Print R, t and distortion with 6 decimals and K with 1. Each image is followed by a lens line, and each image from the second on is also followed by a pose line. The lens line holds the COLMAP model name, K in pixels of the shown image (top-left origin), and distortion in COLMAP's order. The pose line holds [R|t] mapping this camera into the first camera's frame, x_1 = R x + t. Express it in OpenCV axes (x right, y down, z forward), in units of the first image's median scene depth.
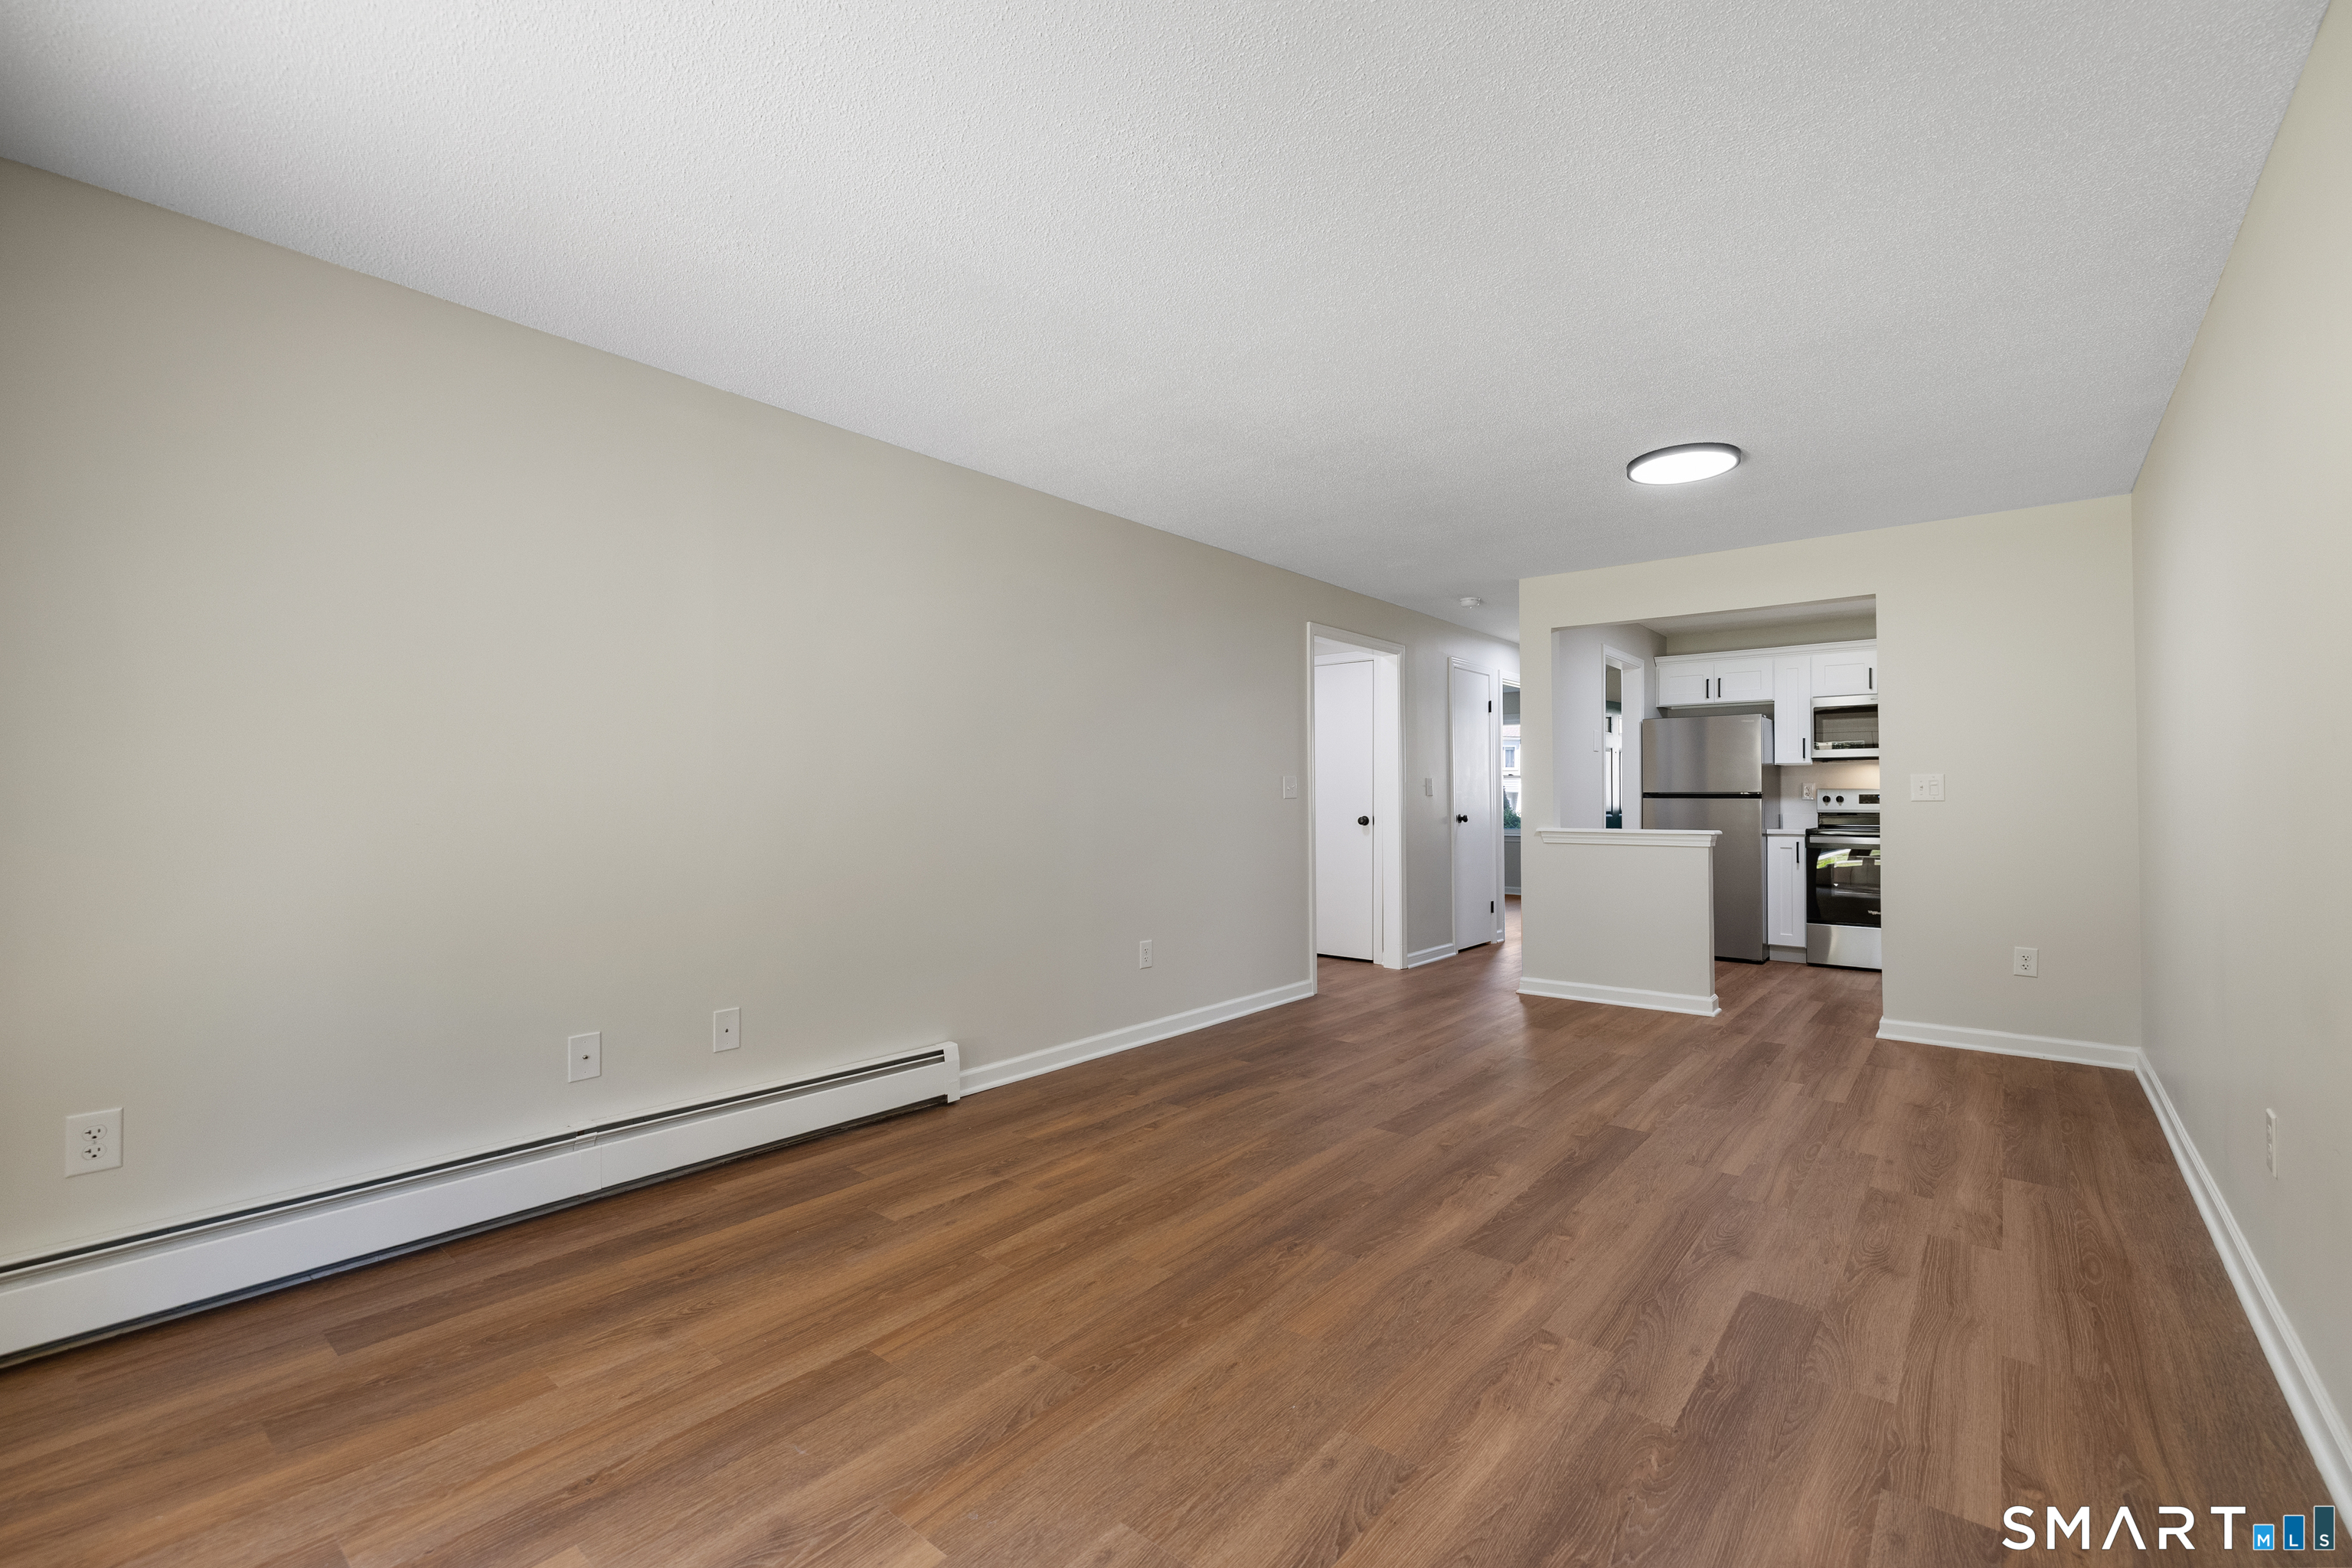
lens RADIAL K [[989.4, 0, 1183.7], [0, 989.4, 786.2], [0, 0, 1]] dist [-0.001315, -0.000270]
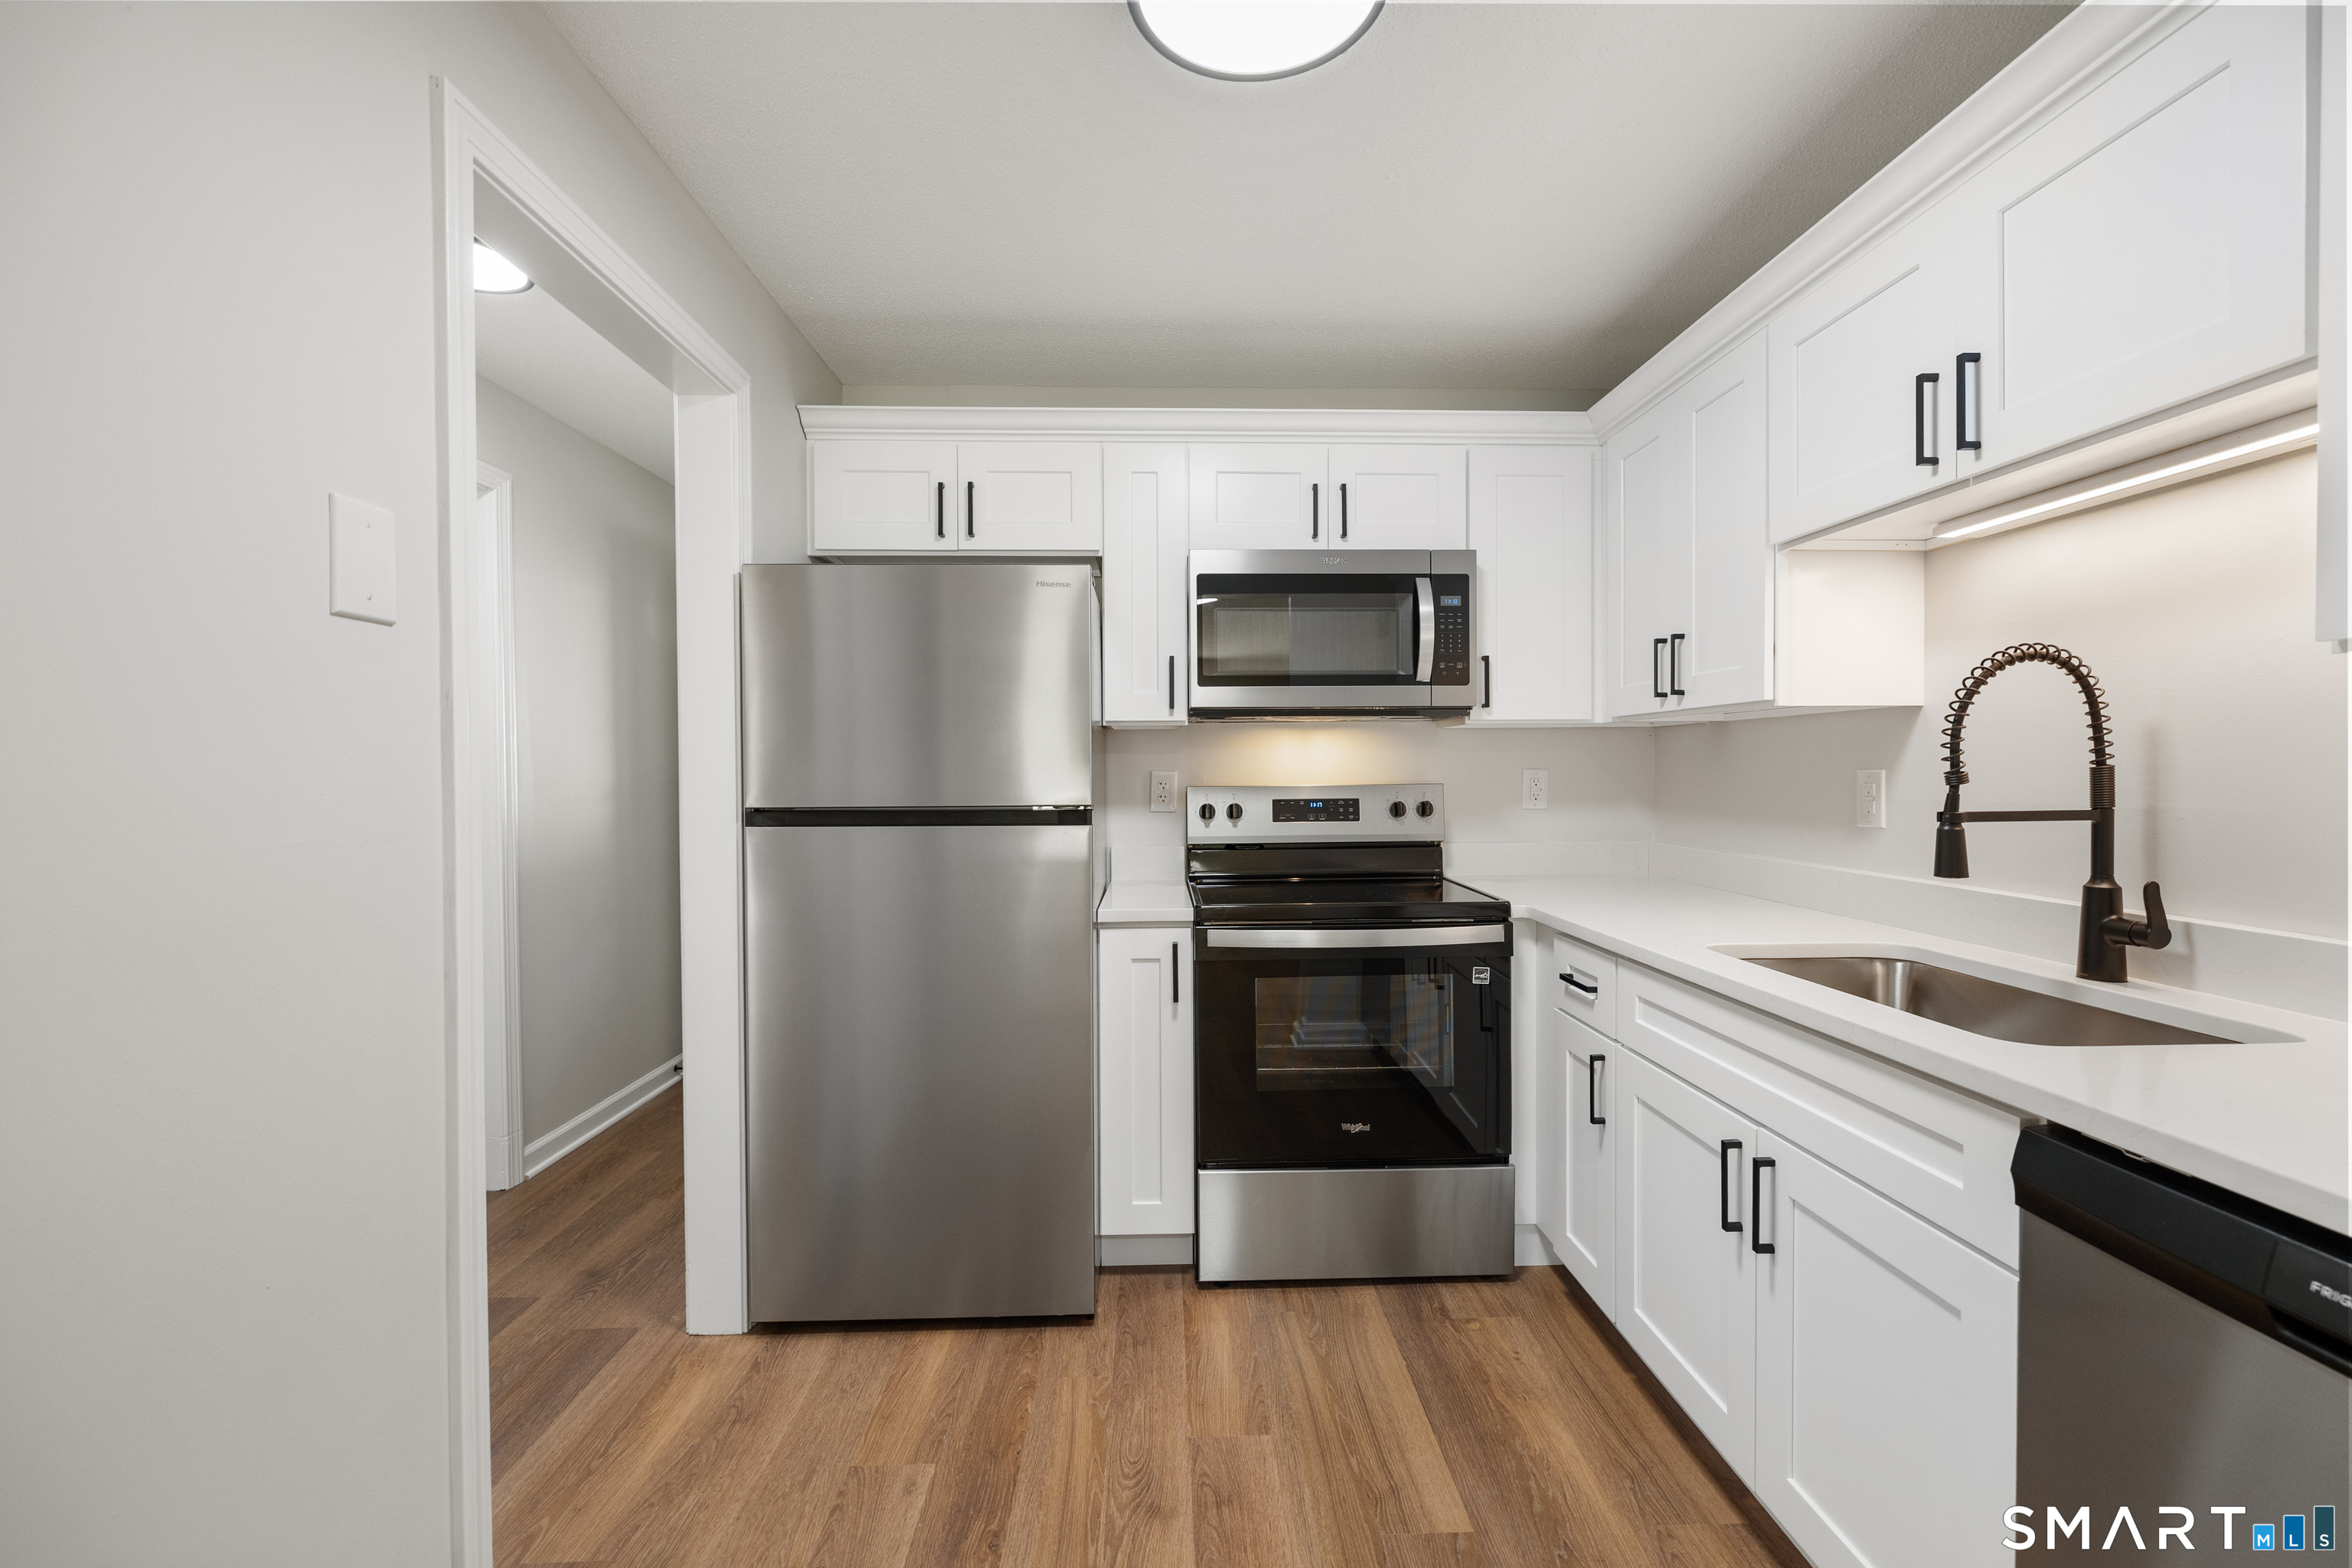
lens RADIAL K [[989.4, 0, 1183.7], [0, 989.4, 786.2], [0, 0, 1]] dist [-0.001315, -0.000270]
pose [[0.753000, -0.017474, 0.657788, 0.781624], [-0.000503, 0.999632, 0.027130, -0.017927], [-0.658020, -0.020760, 0.752714, 1.461415]]
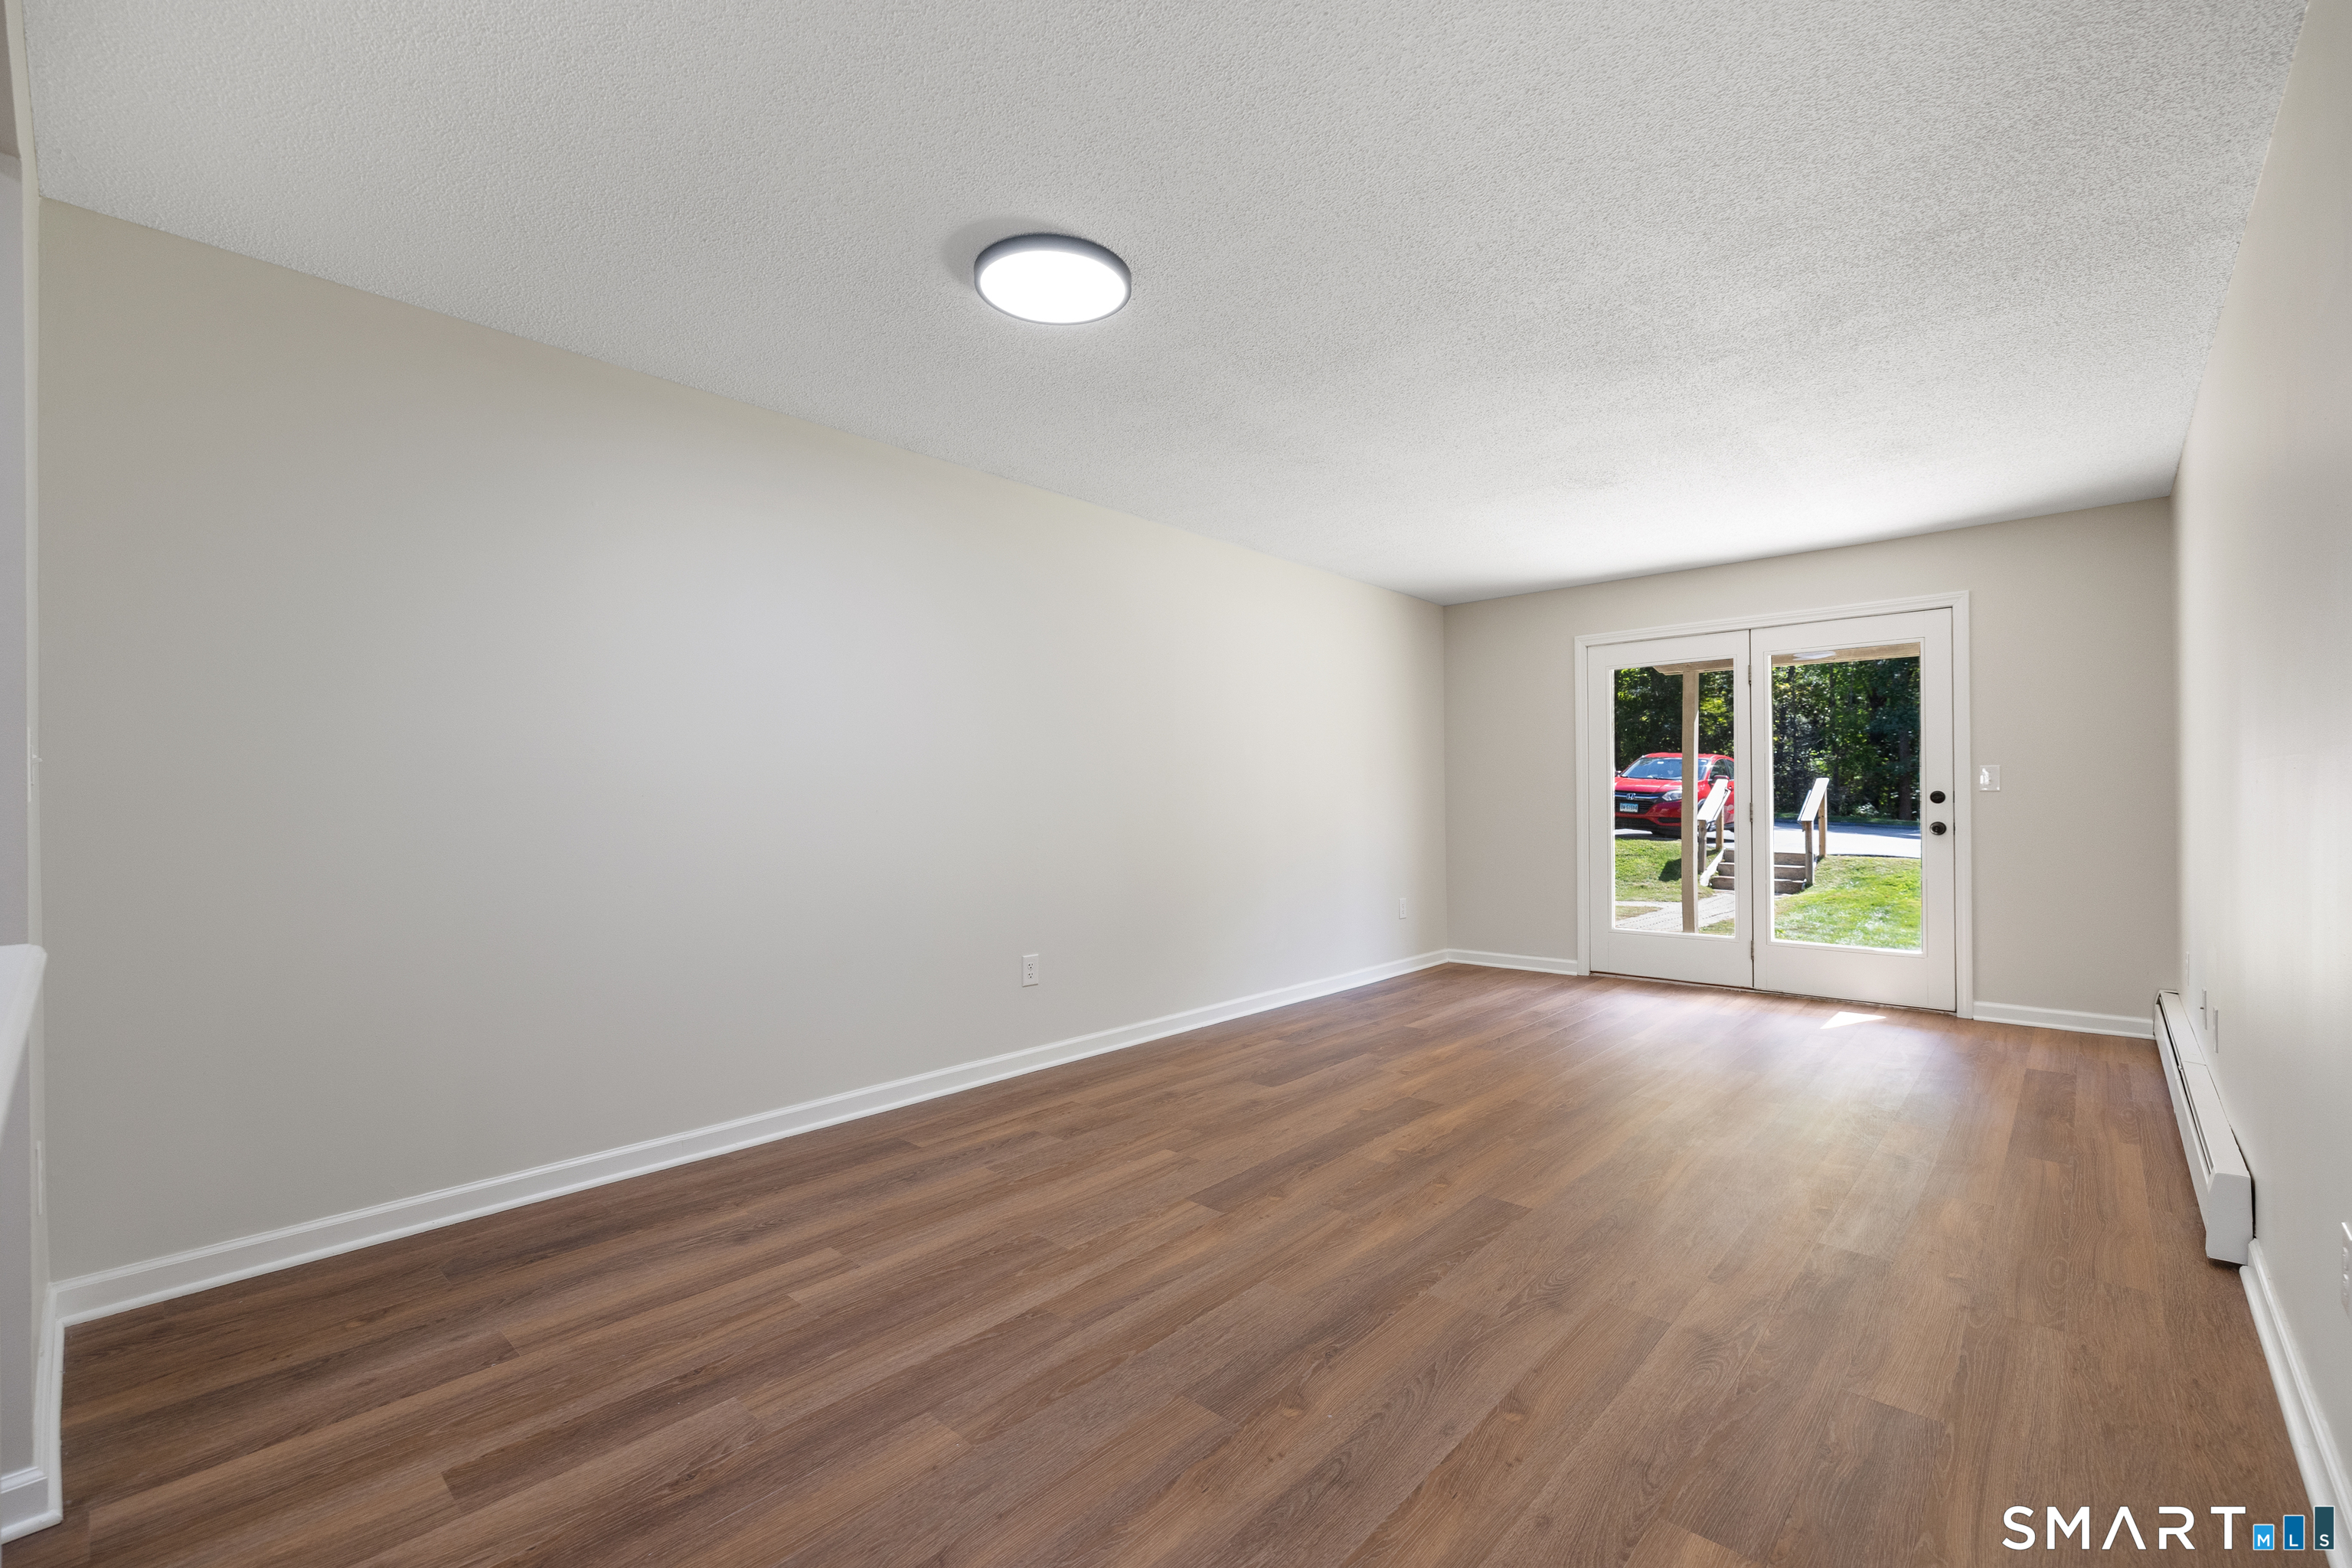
lens RADIAL K [[989.4, 0, 1183.7], [0, 989.4, 786.2], [0, 0, 1]] dist [-0.001315, -0.000270]
pose [[-0.998646, 0.008736, 0.051289, 0.425260], [0.007538, 0.999695, -0.023507, 0.027099], [-0.051479, -0.023089, -0.998407, 1.810927]]
